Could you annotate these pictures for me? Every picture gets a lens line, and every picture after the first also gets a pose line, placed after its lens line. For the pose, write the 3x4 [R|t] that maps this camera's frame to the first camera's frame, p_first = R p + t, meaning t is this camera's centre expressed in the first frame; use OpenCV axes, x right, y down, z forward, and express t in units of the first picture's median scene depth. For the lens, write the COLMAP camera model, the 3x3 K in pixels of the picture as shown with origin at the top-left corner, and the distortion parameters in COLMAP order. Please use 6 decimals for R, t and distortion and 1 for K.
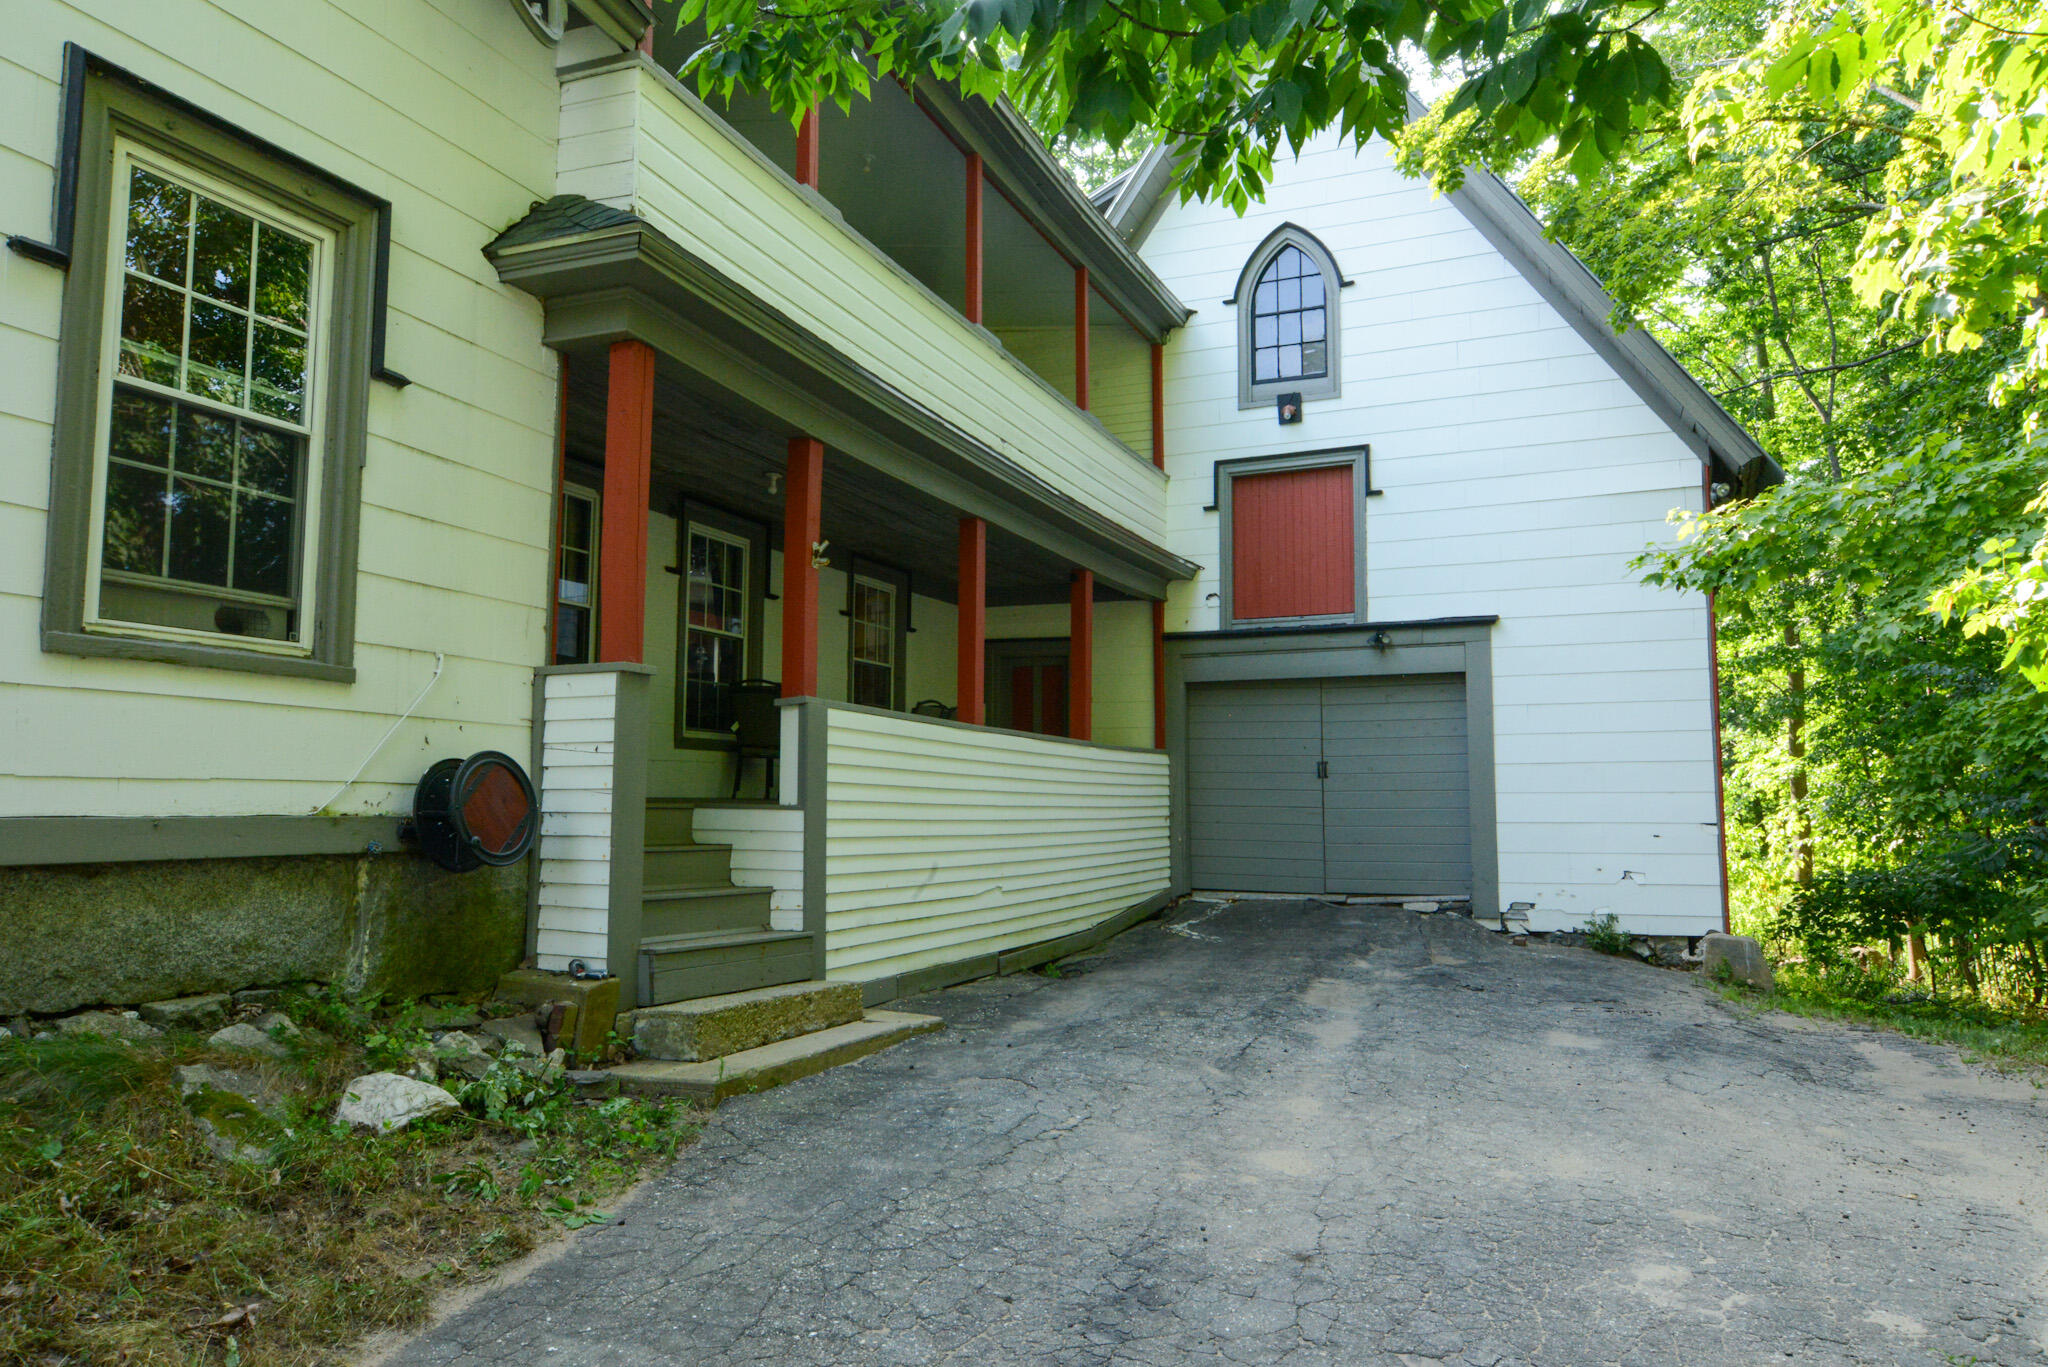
lens RADIAL K [[1346.2, 0, 1027.4], [0, 1346.2, 671.3], [0, 0, 1]] dist [-0.007476, -0.000676]
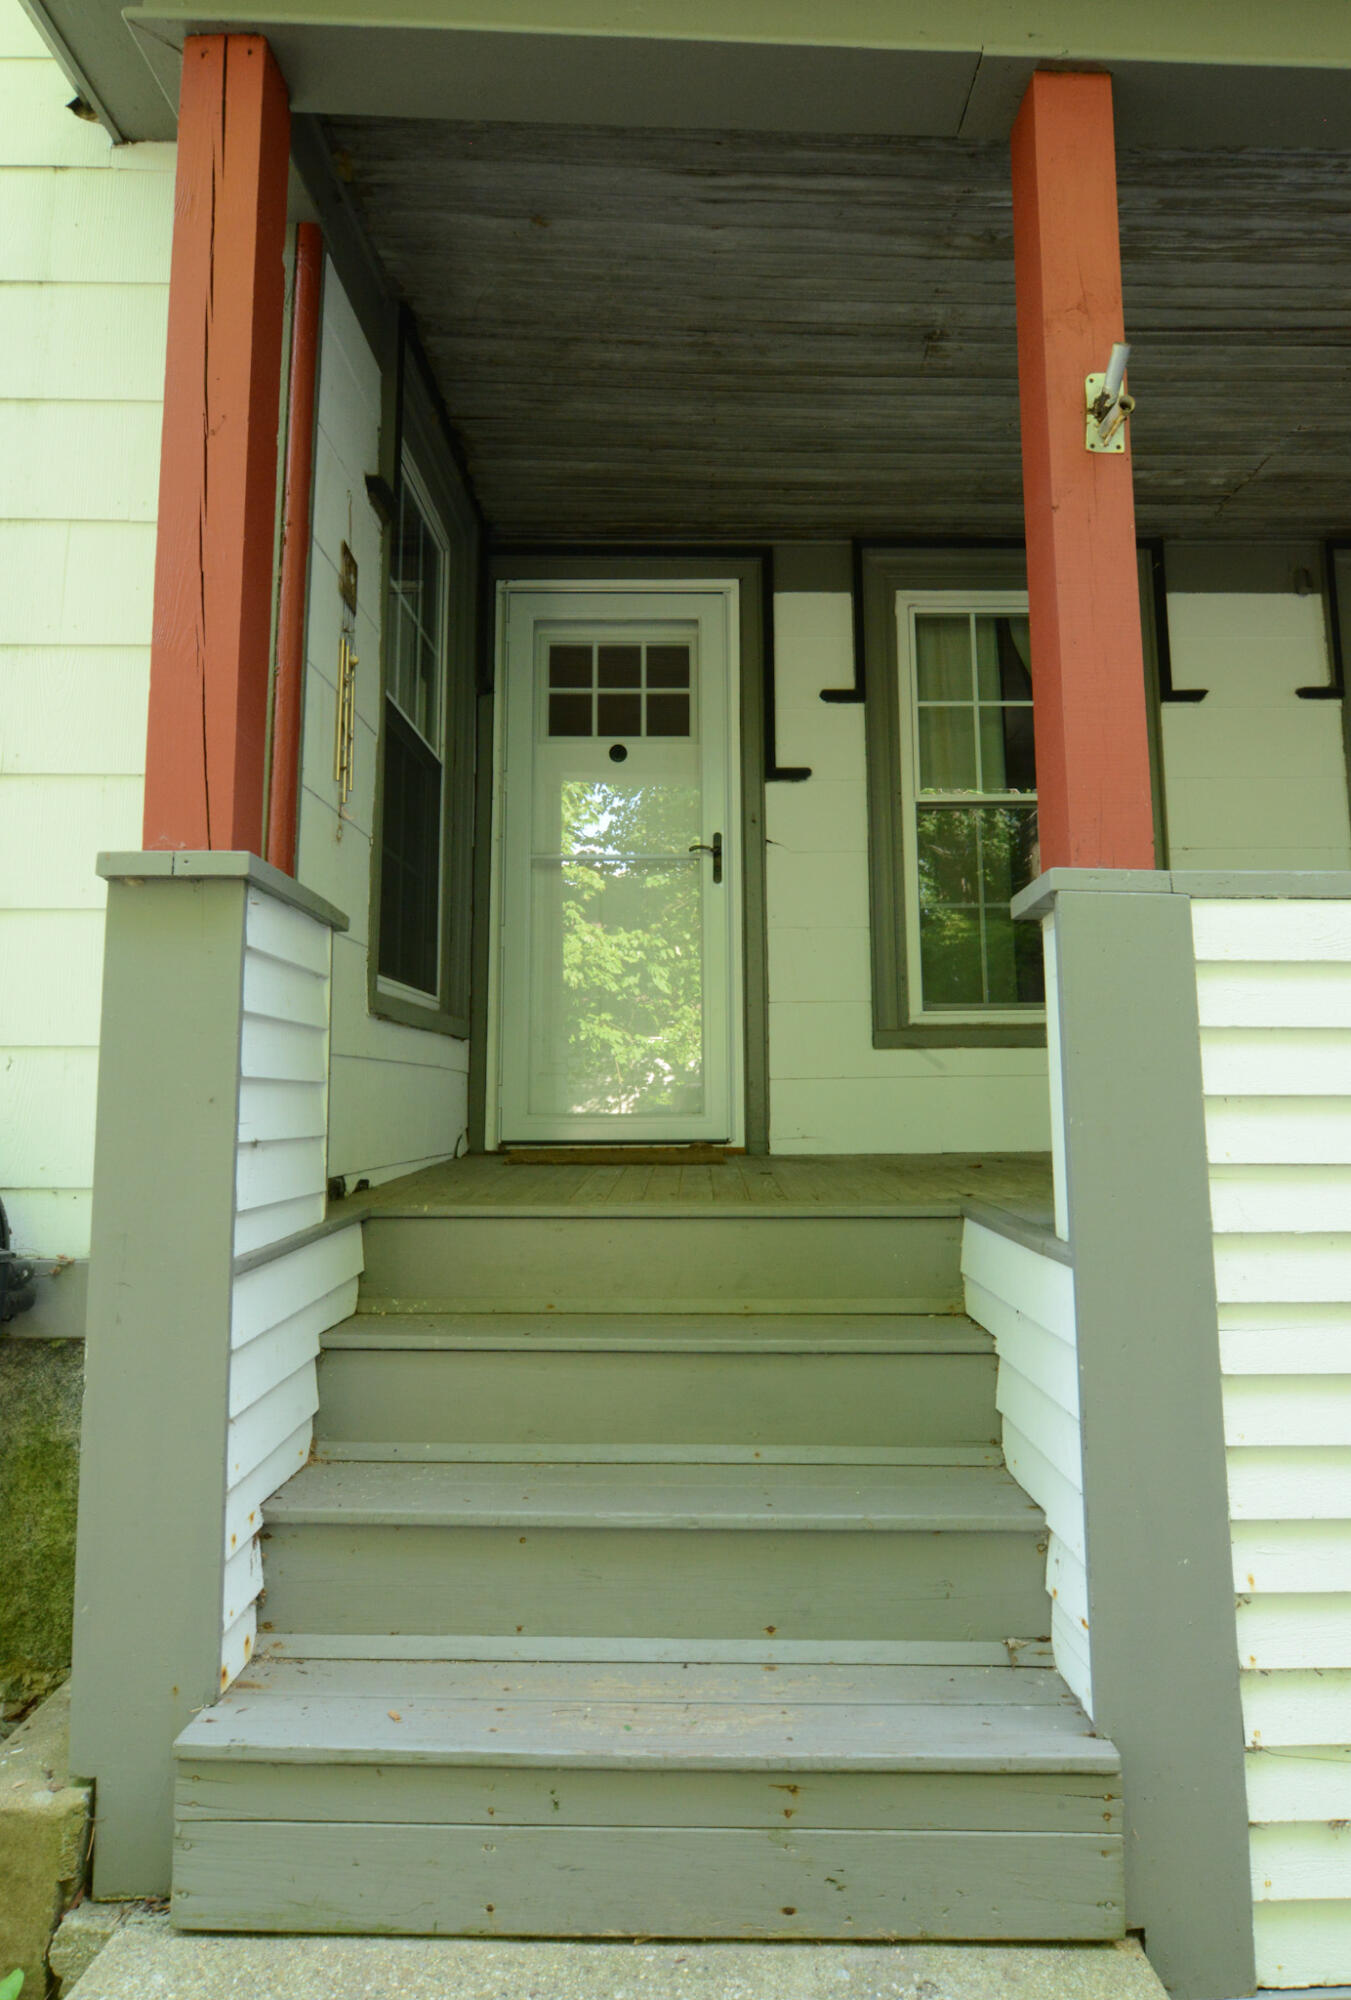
lens RADIAL K [[1038.1, 0, 630.2], [0, 1038.1, 1043.2], [0, 0, 1]] dist [-0.009495, -0.000273]
pose [[0.392045, -0.106143, -0.913802, -0.000767], [0.085671, 0.993217, -0.078613, 0.038121], [0.915948, -0.047467, 0.398479, 0.483530]]
